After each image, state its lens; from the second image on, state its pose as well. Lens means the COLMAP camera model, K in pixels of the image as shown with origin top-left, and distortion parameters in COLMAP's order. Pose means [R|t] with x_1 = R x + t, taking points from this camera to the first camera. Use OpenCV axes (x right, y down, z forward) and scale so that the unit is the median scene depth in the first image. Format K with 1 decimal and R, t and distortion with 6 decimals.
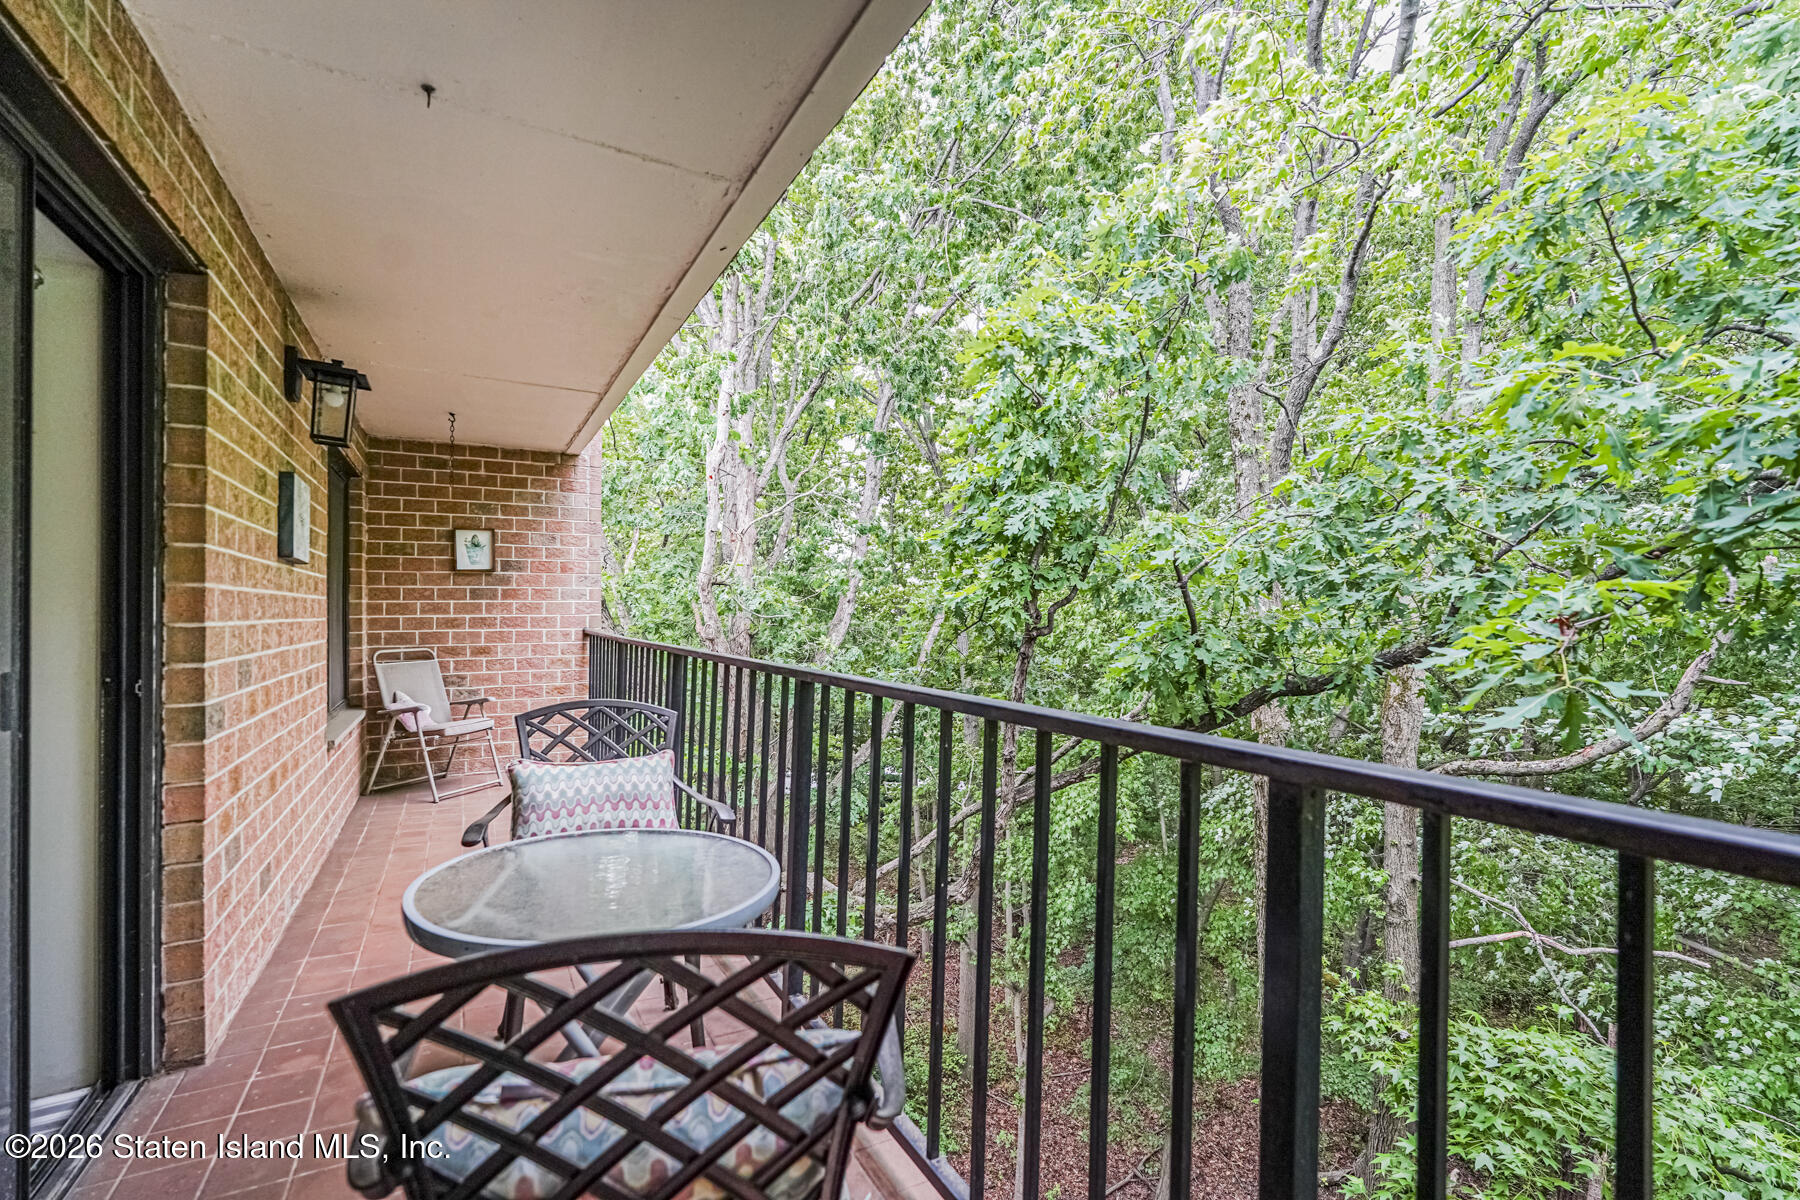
lens RADIAL K [[797.8, 0, 900.4], [0, 797.8, 604.5], [0, 0, 1]] dist [-0.007794, 0.005704]
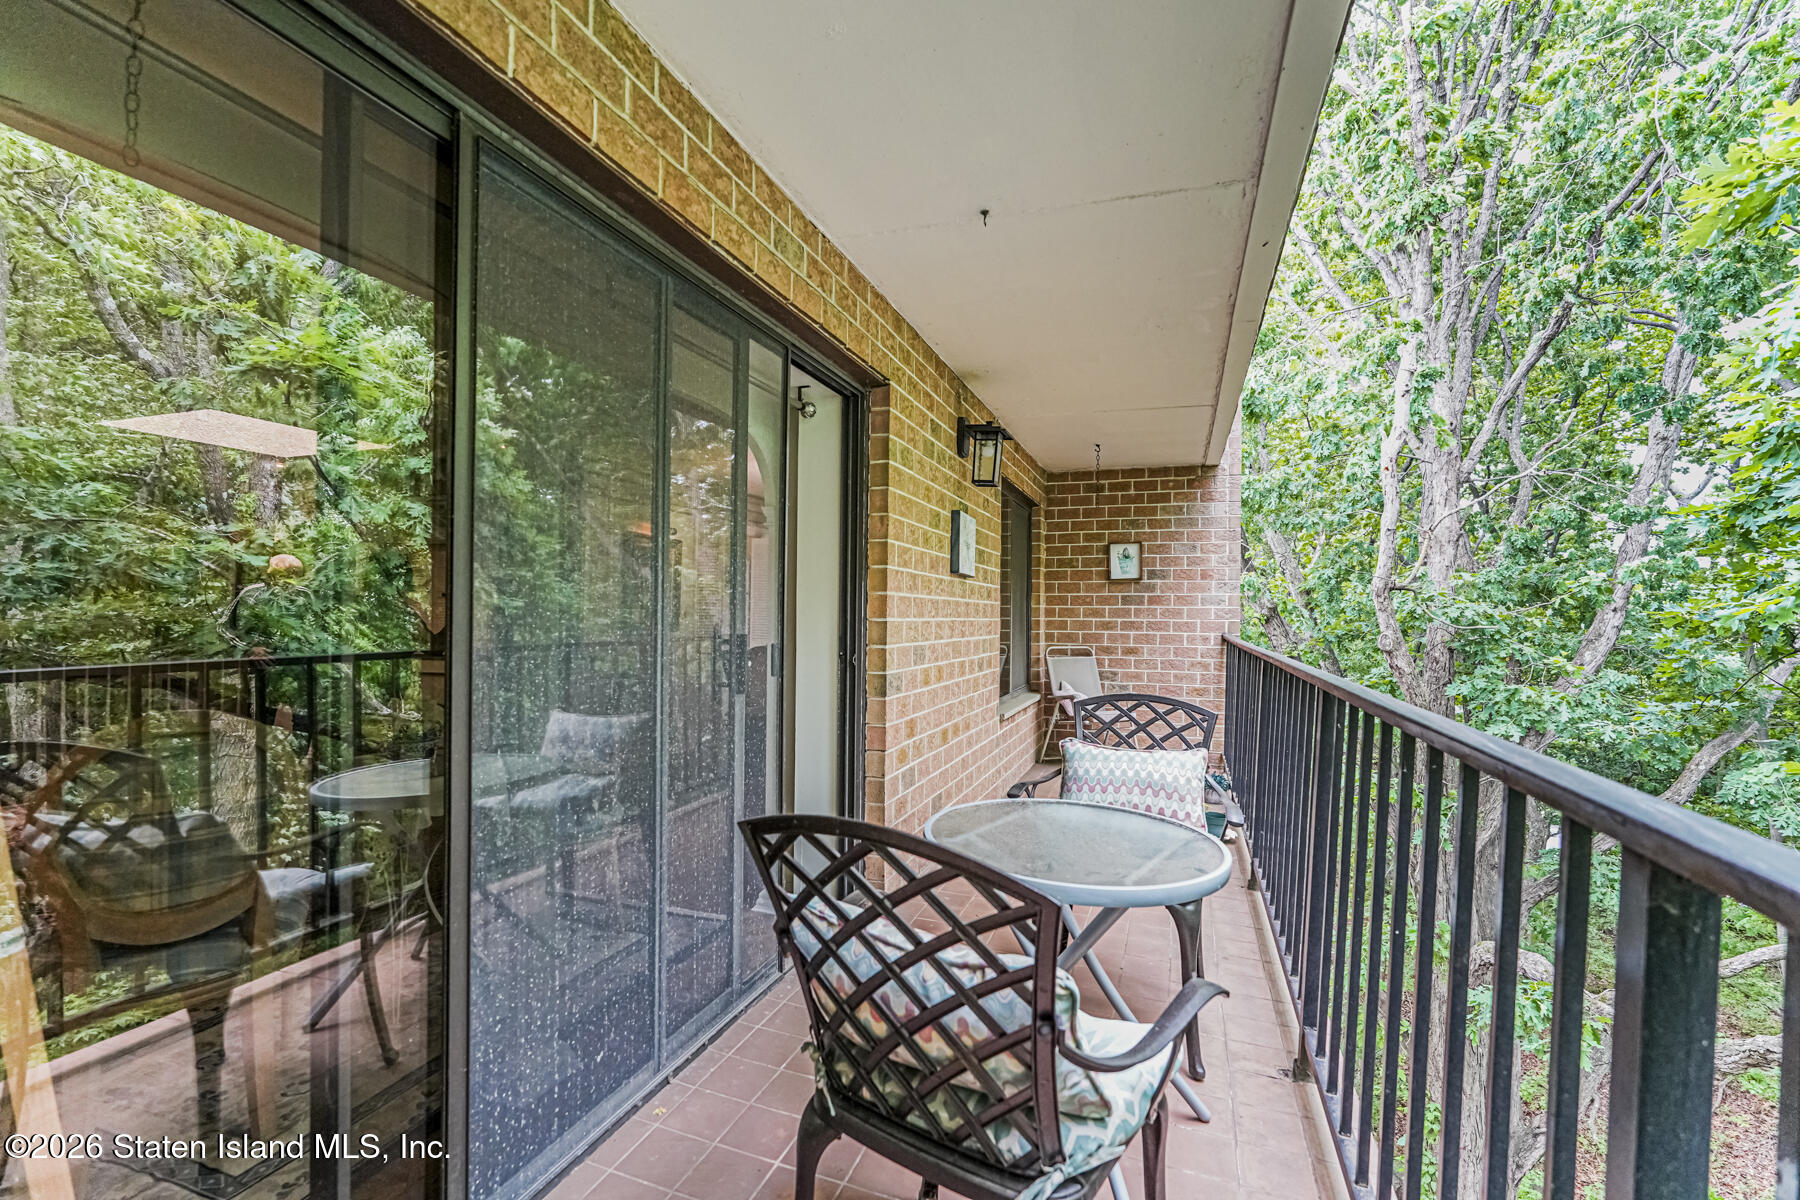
lens RADIAL K [[797.8, 0, 899.3], [0, 797.8, 603.8], [0, 0, 1]] dist [-0.007794, 0.005704]
pose [[0.668685, -0.000323, -0.743545, 0.157417], [-0.007357, 0.999948, -0.007051, 0.003873], [0.743509, 0.010185, 0.668648, 0.012421]]
